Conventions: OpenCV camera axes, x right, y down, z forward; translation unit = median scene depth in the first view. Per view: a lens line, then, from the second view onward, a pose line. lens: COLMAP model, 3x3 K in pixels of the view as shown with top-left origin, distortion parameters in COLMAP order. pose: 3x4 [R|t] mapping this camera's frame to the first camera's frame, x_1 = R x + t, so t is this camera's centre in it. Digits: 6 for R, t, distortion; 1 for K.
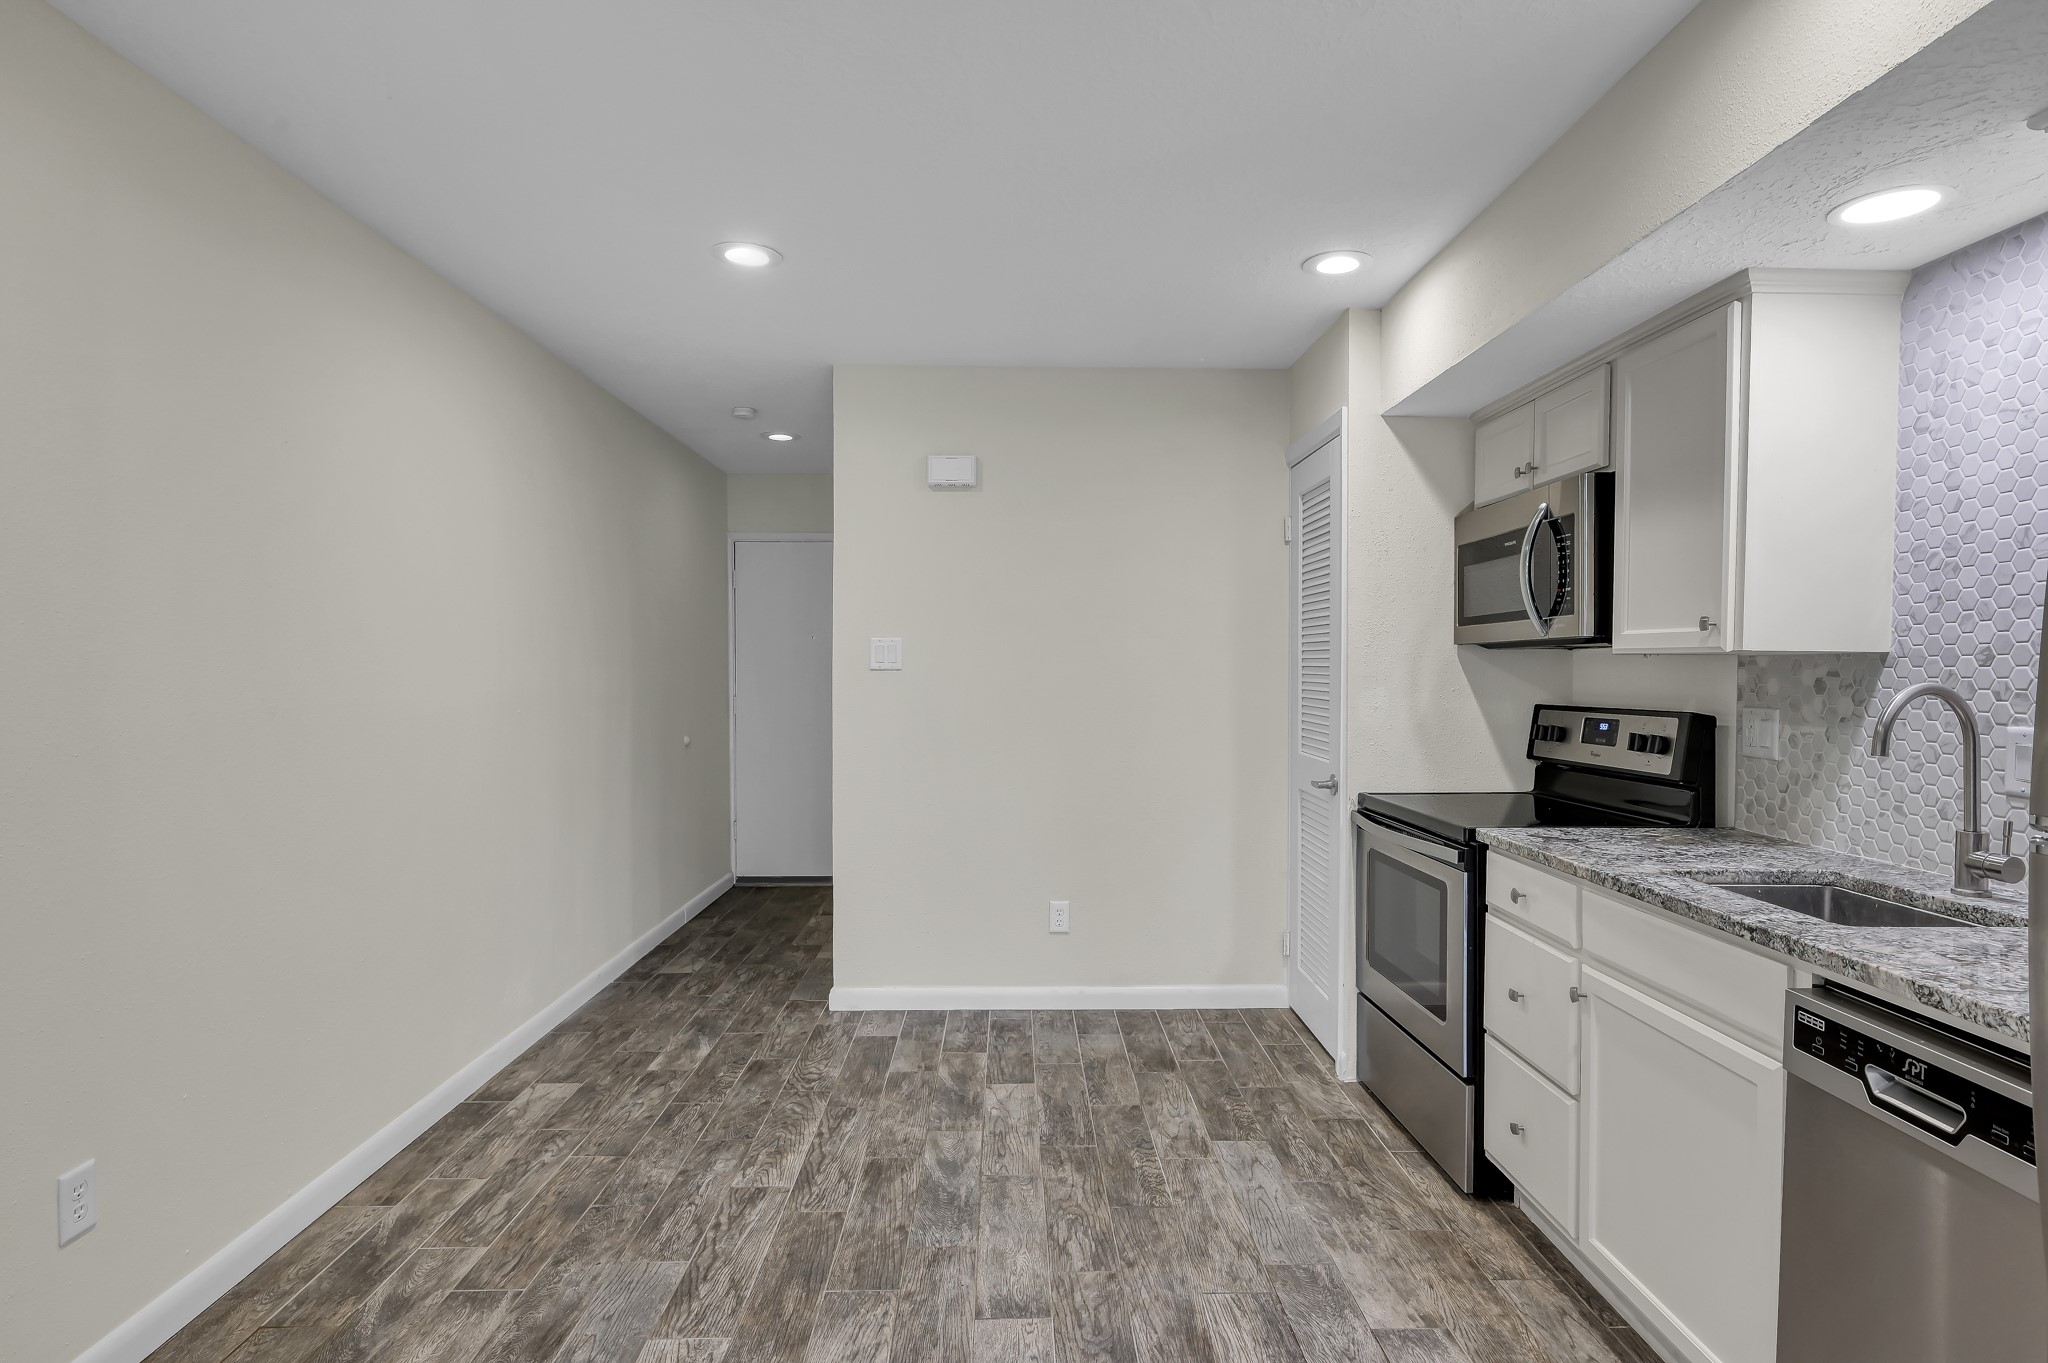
lens RADIAL K [[1072.6, 0, 1029.4], [0, 1072.6, 686.1], [0, 0, 1]] dist [0.000151, 0.000292]
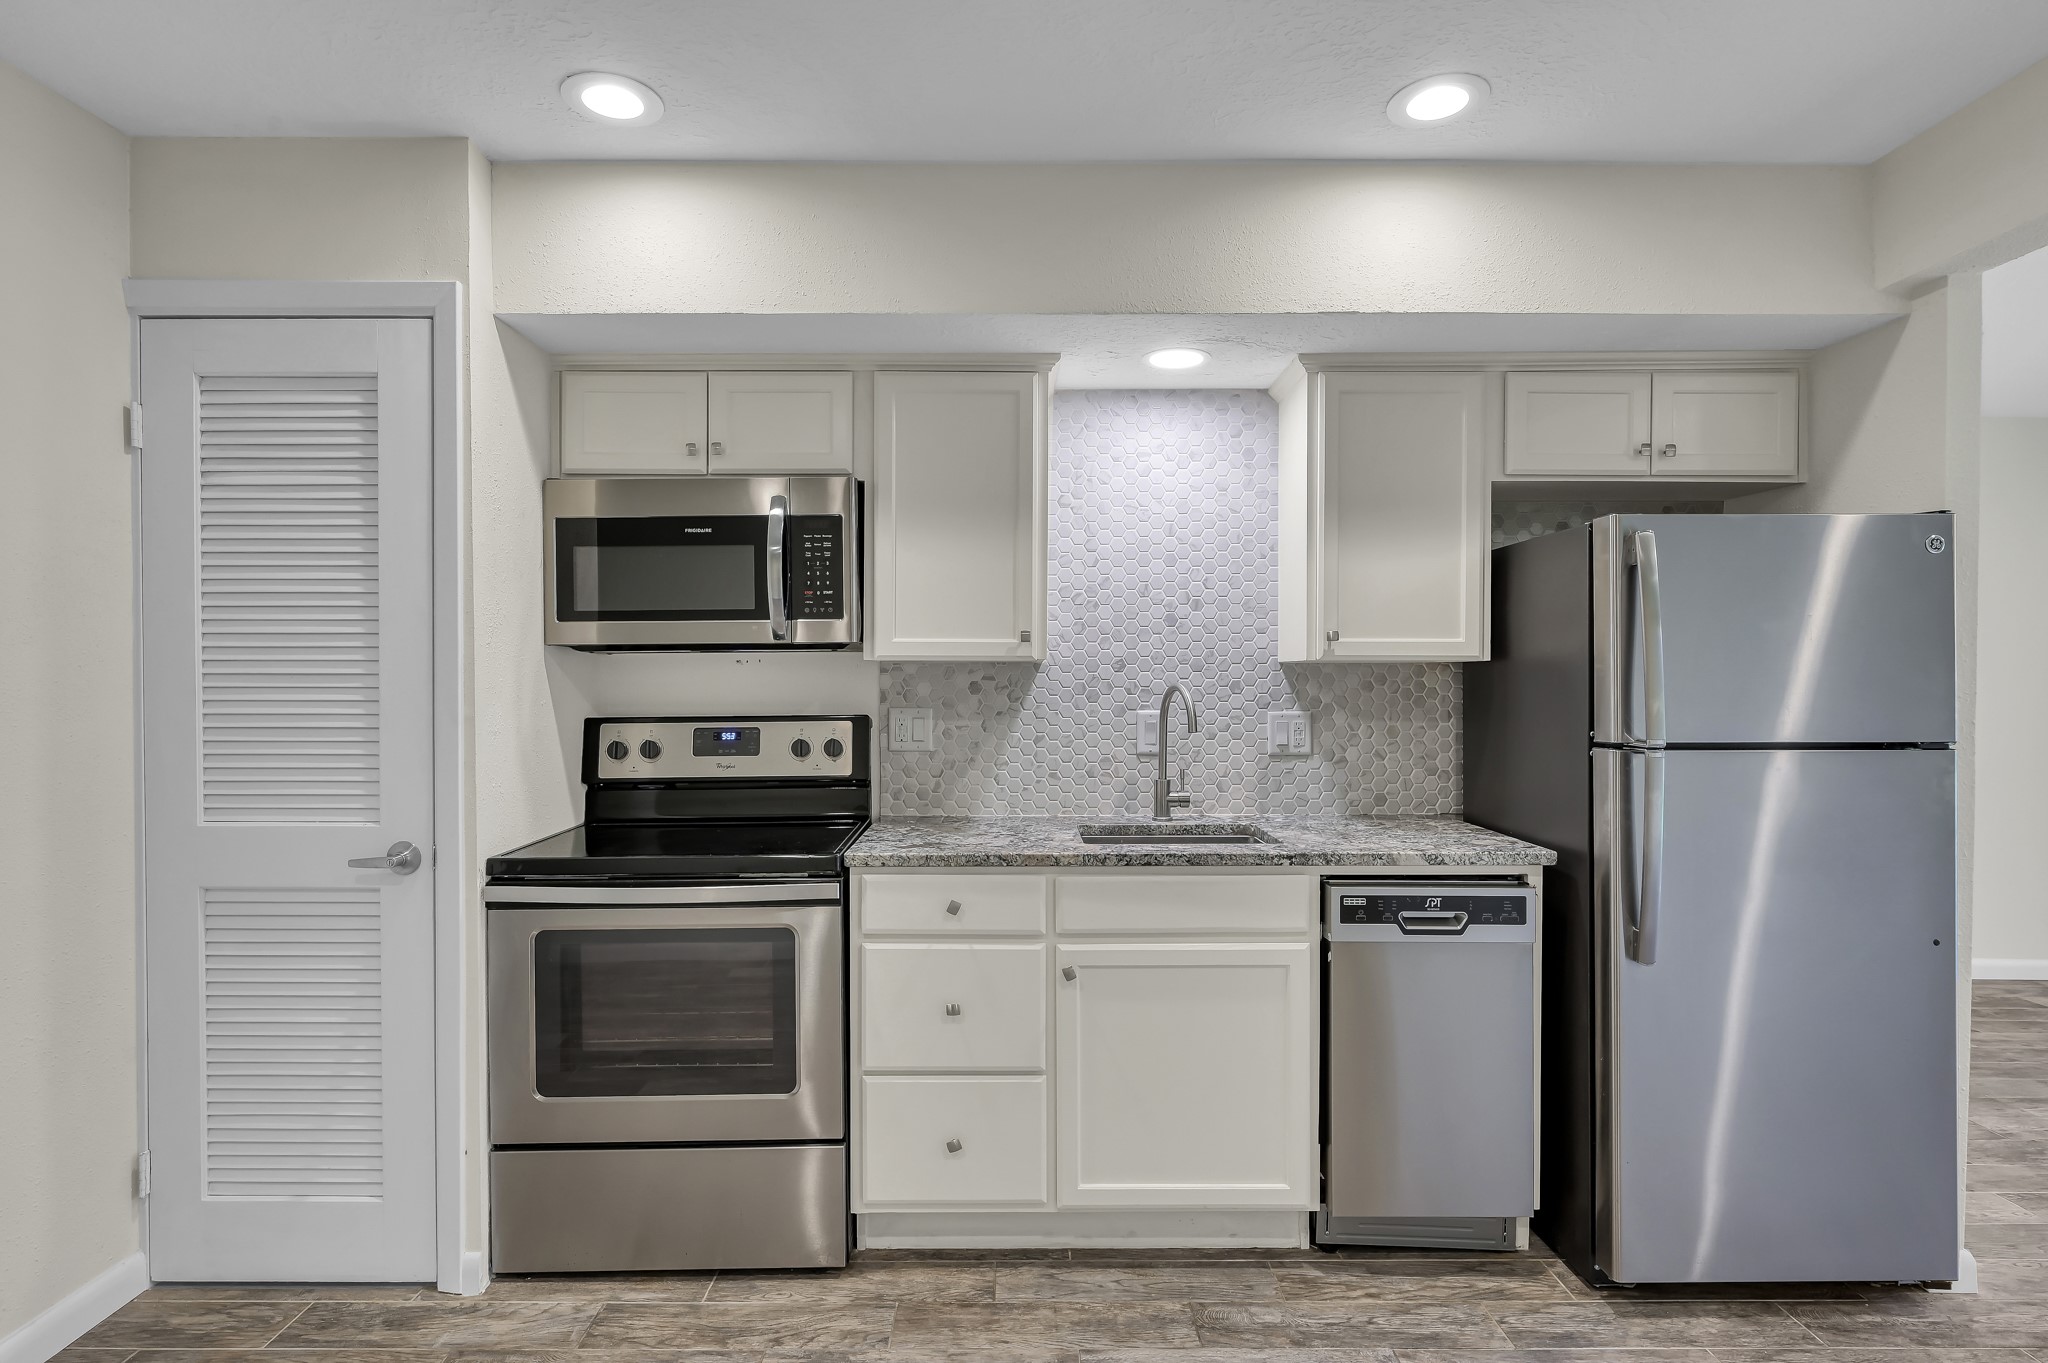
lens RADIAL K [[1072.6, 0, 1029.4], [0, 1072.6, 686.1], [0, 0, 1]] dist [0.000151, 0.000292]
pose [[0.019904, -0.013919, 0.999705, -0.602672], [0.020220, 0.999704, 0.013516, -0.020827], [-0.999597, 0.019945, 0.020179, 1.052807]]
